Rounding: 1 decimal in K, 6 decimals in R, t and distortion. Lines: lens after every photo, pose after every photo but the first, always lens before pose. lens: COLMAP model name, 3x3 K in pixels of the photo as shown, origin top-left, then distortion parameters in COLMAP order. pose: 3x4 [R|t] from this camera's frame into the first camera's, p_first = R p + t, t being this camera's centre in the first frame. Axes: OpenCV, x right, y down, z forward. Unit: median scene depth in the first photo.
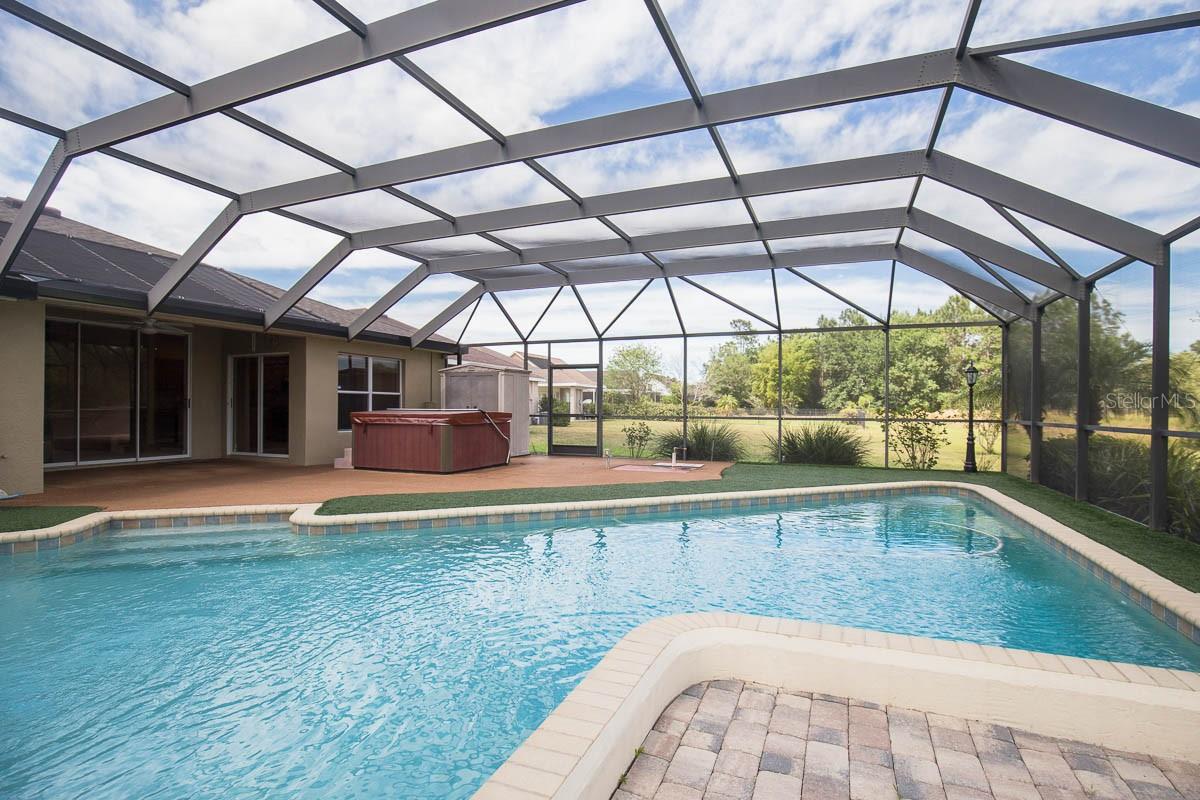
lens RADIAL K [[564.6, 0, 608.4], [0, 564.6, 403.8], [0, 0, 1]] dist [-0.033005, 0.000370]
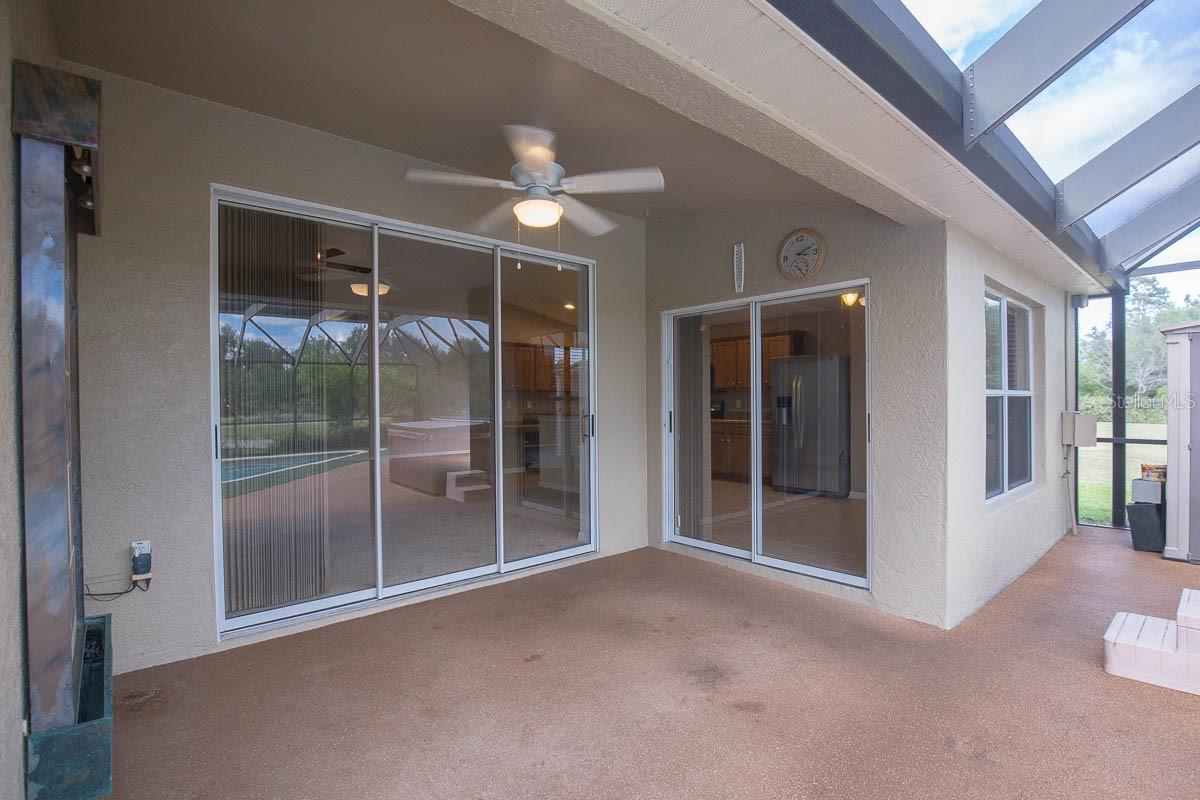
lens RADIAL K [[564.6, 0, 608.4], [0, 564.6, 403.8], [0, 0, 1]] dist [-0.033005, 0.000370]
pose [[0.898995, -0.008484, -0.437876, -0.539721], [0.014310, 0.999848, 0.010007, -0.021236], [0.437724, -0.015263, 0.898980, 0.595467]]
